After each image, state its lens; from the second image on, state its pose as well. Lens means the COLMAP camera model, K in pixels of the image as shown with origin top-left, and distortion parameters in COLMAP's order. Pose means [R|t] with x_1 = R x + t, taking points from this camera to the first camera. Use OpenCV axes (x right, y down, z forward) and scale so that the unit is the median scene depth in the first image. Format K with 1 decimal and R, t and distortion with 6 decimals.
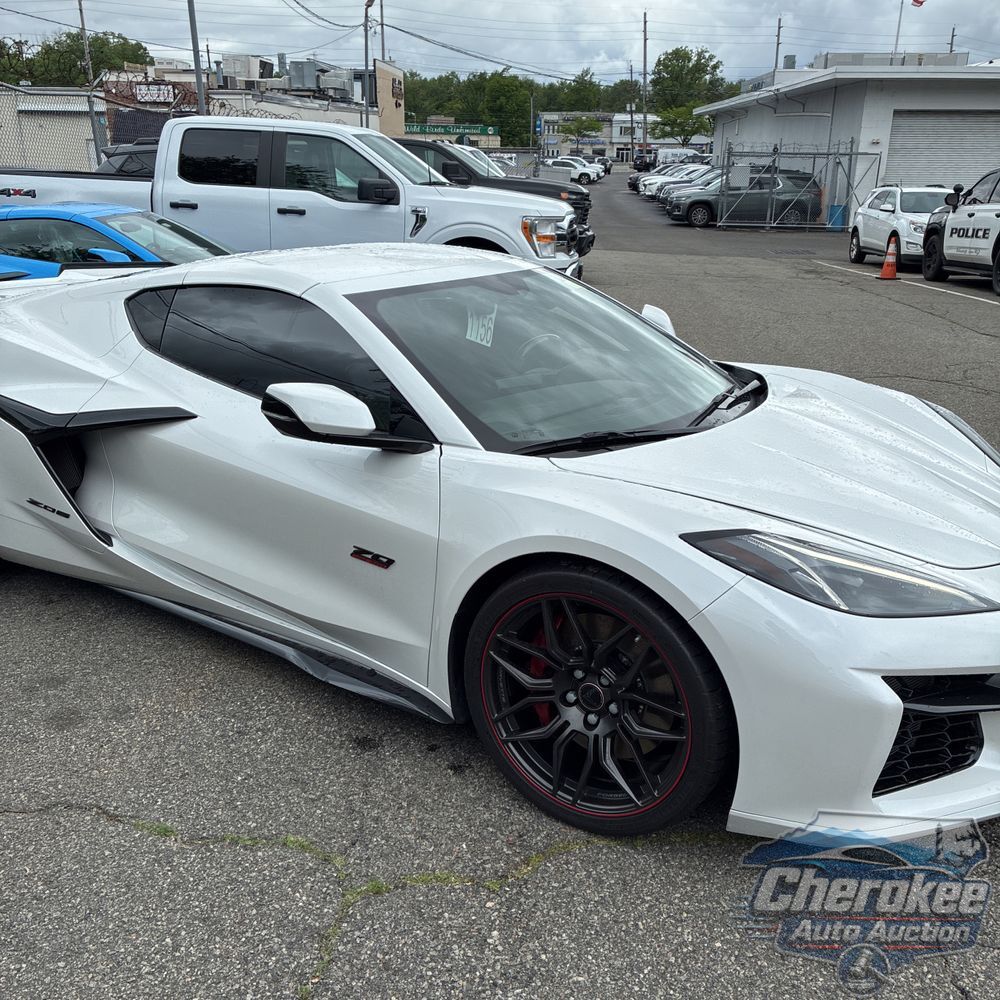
lens RADIAL K [[1010.9, 0, 503.3], [0, 1010.9, 505.5], [0, 0, 1]] dist [0.026098, 0.000000]
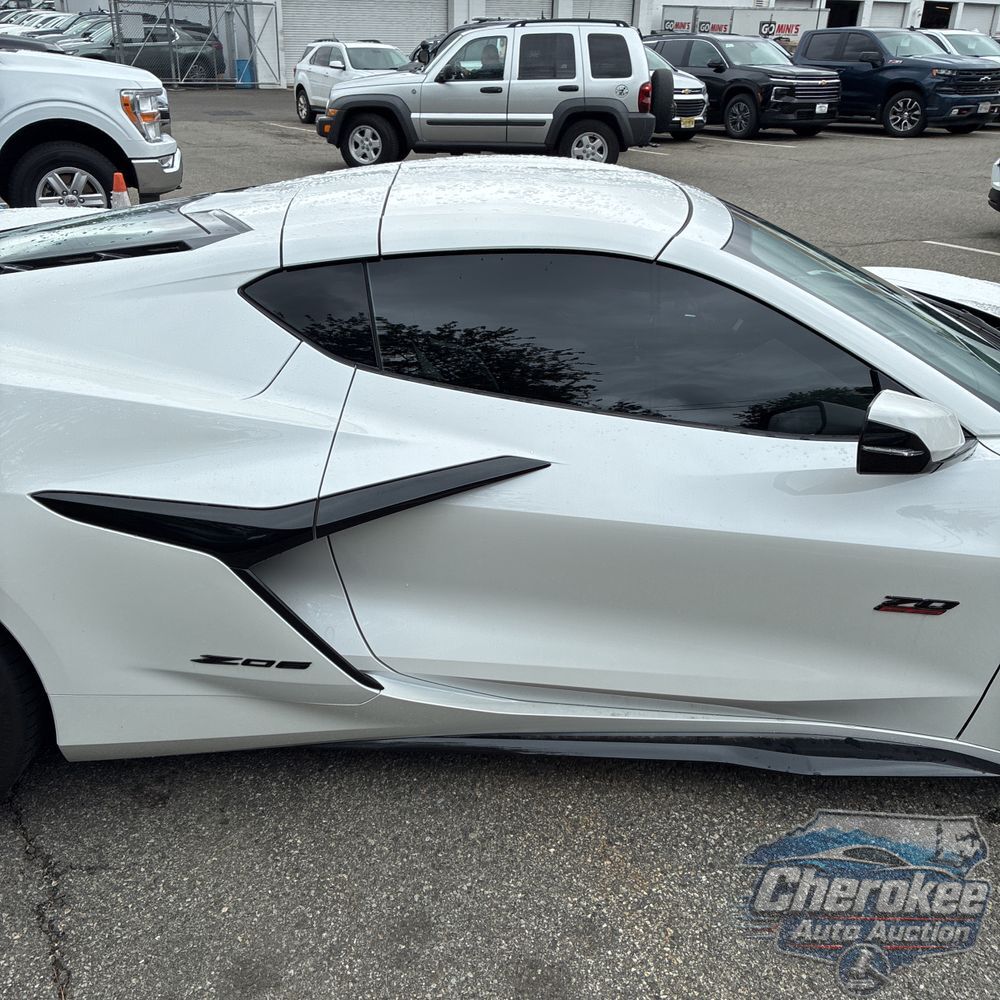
lens RADIAL K [[1010.9, 0, 488.8], [0, 1010.9, 497.6], [0, 0, 1]] dist [0.026098, 0.000000]
pose [[0.831475, -0.232985, 0.504348, -0.099118], [0.170145, 0.970985, 0.168045, -0.027169], [-0.528866, -0.053913, 0.846991, 0.069849]]
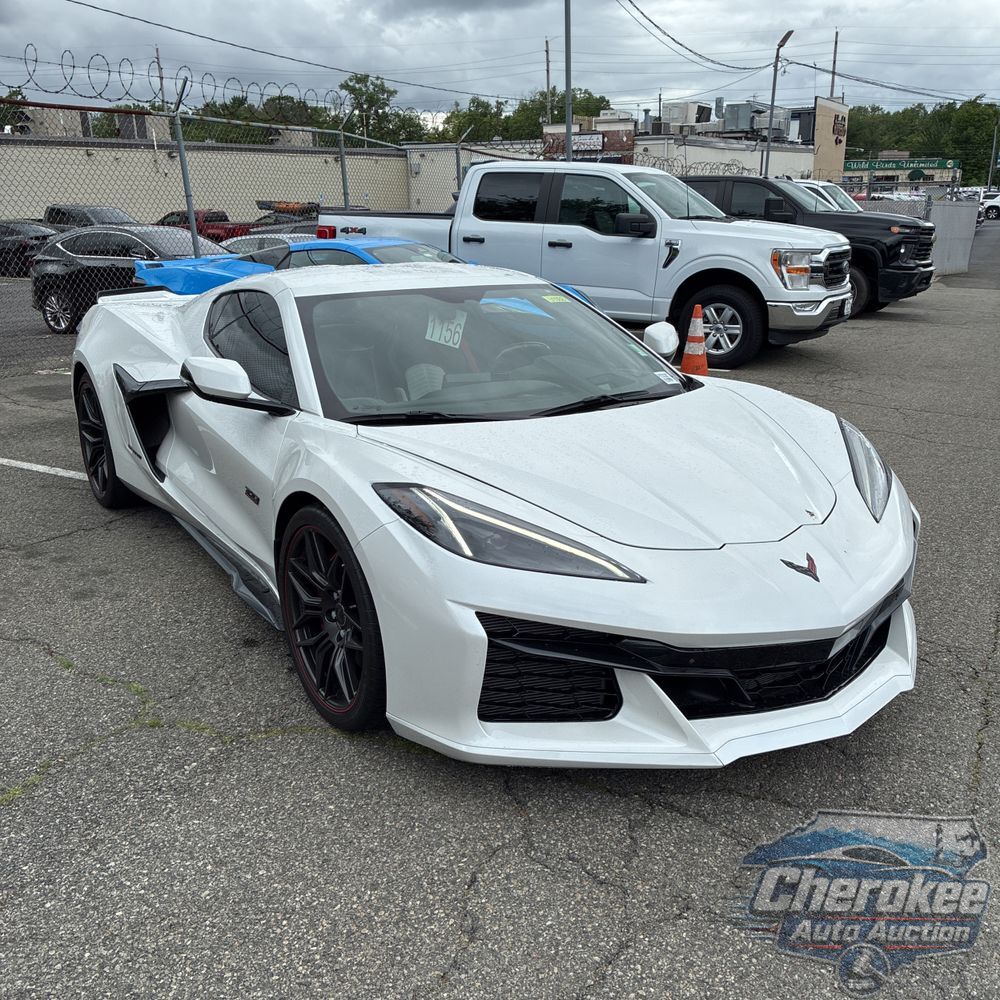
lens RADIAL K [[1010.9, 0, 498.6], [0, 1010.9, 505.6], [0, 0, 1]] dist [0.026098, 0.000000]
pose [[0.913666, 0.101208, -0.393665, 0.087687], [-0.115423, 0.993237, -0.012533, 0.005805], [0.389734, 0.056889, 0.919169, -0.008784]]
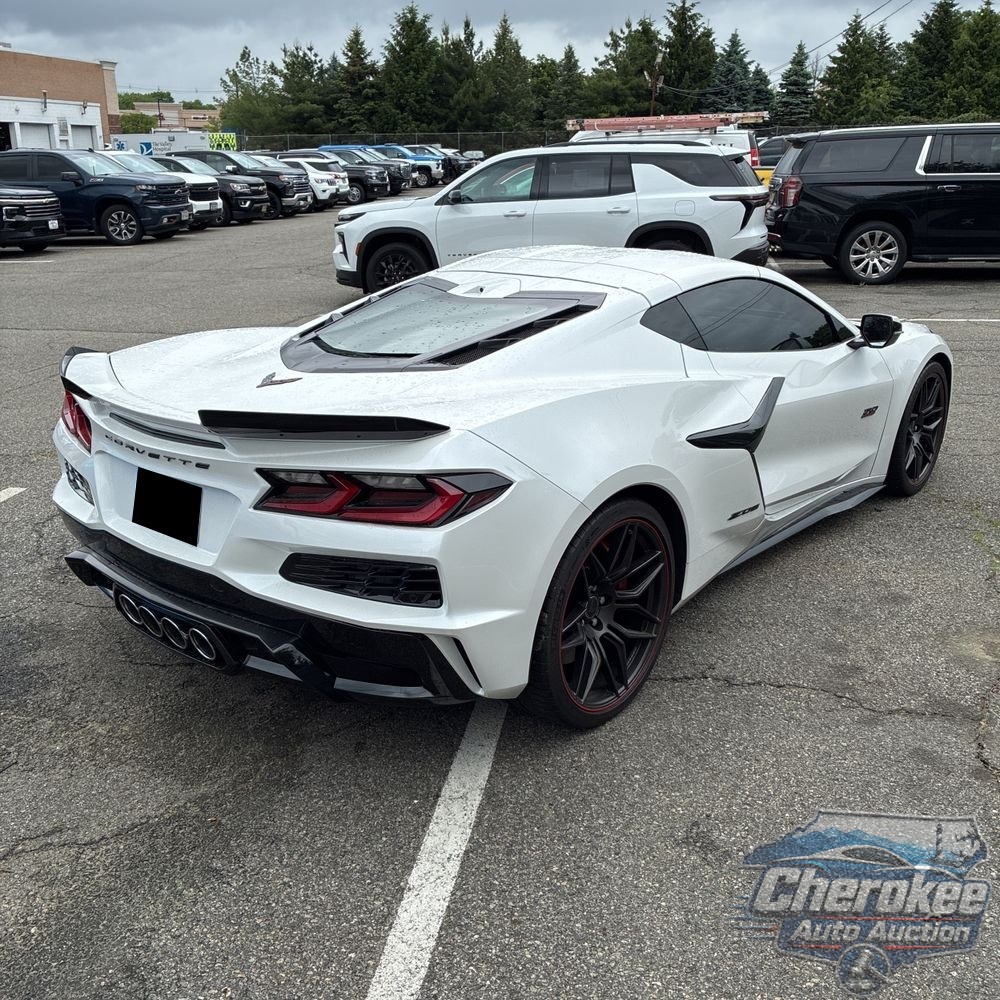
lens RADIAL K [[1010.9, 0, 501.3], [0, 1010.9, 505.0], [0, 0, 1]] dist [0.026098, 0.000000]
pose [[0.125607, -0.341276, 0.931533, -0.240944], [0.319636, 0.902821, 0.287658, -0.064437], [-0.939178, 0.261619, 0.222484, 0.162784]]
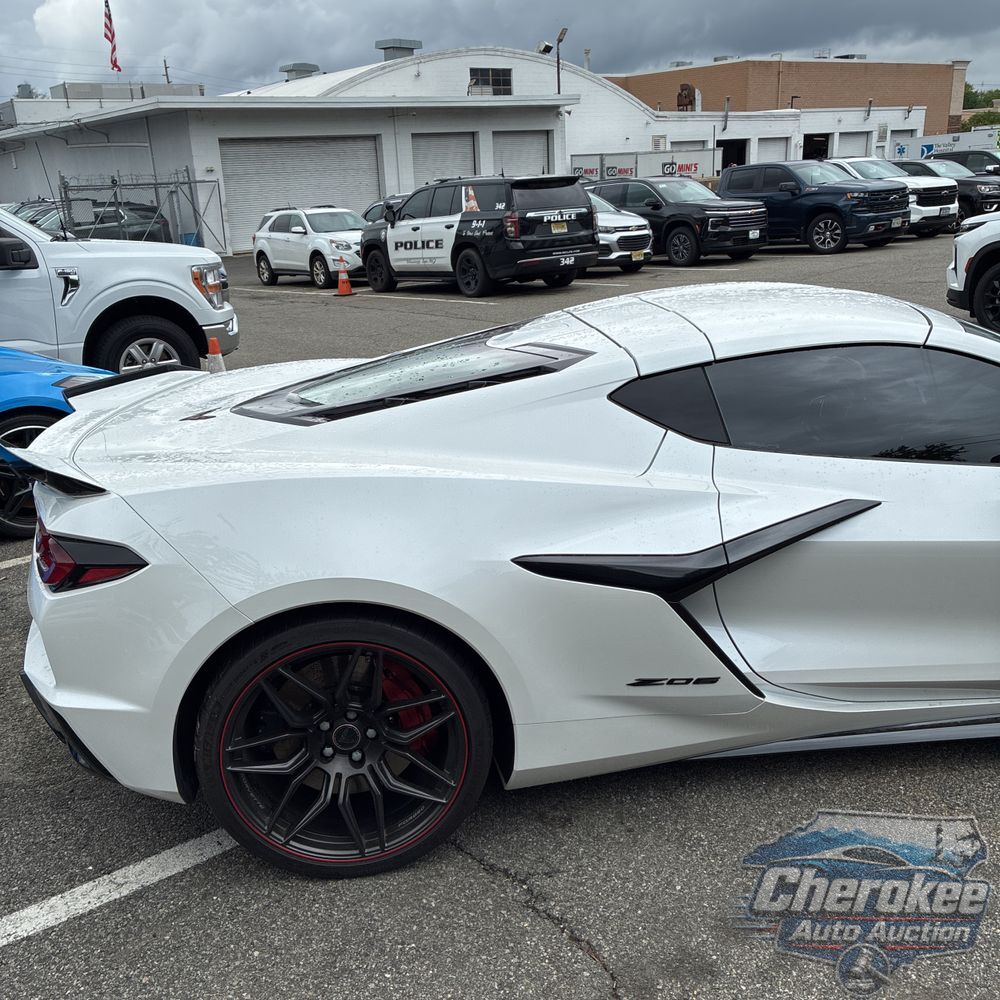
lens RADIAL K [[1010.9, 0, 490.4], [0, 1010.9, 504.3], [0, 0, 1]] dist [0.026098, 0.000000]
pose [[0.774246, -0.244717, 0.583658, -0.155278], [0.259942, 0.963803, 0.059281, -0.032872], [-0.577039, 0.105820, 0.809833, 0.075029]]
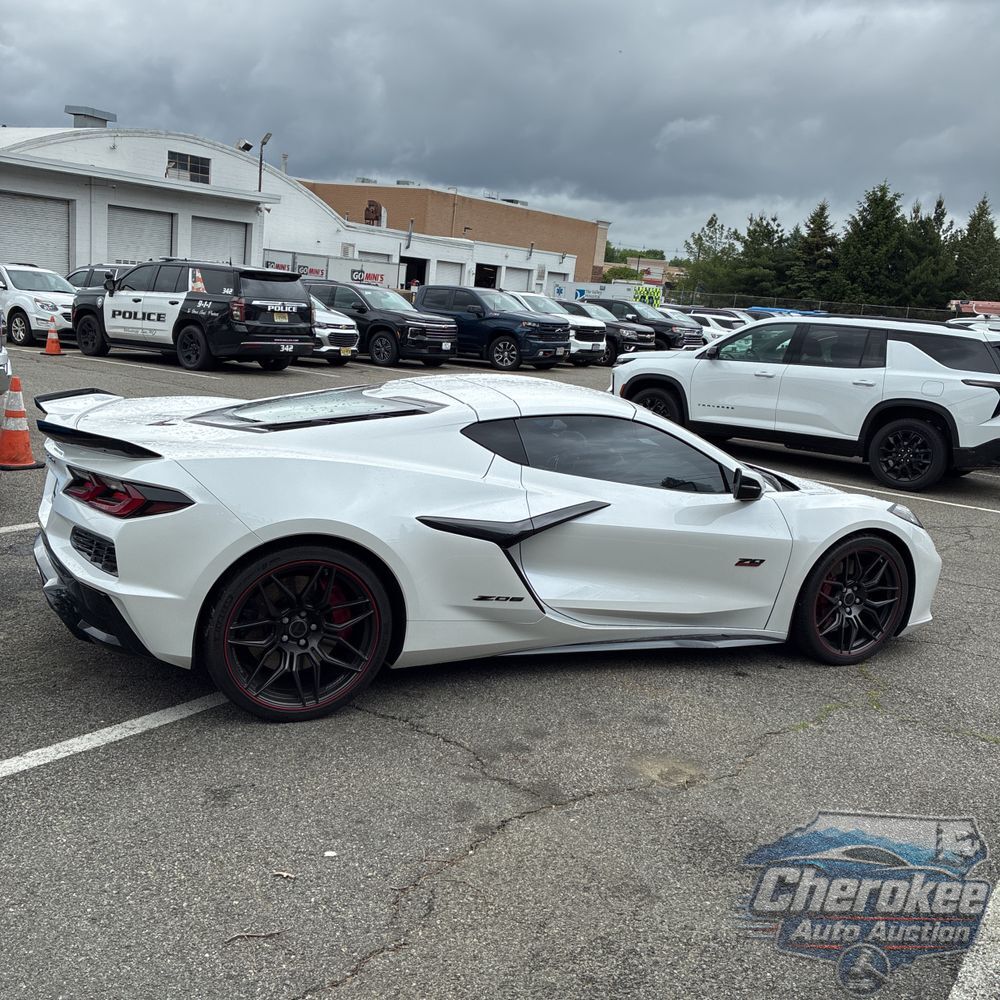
lens RADIAL K [[1010.9, 0, 493.3], [0, 1010.9, 503.5], [0, 0, 1]] dist [0.026098, 0.000000]
pose [[0.547352, -0.140920, 0.824953, -0.238246], [0.188064, 0.981222, 0.042835, -0.027386], [-0.815499, 0.131698, 0.563576, 0.046613]]
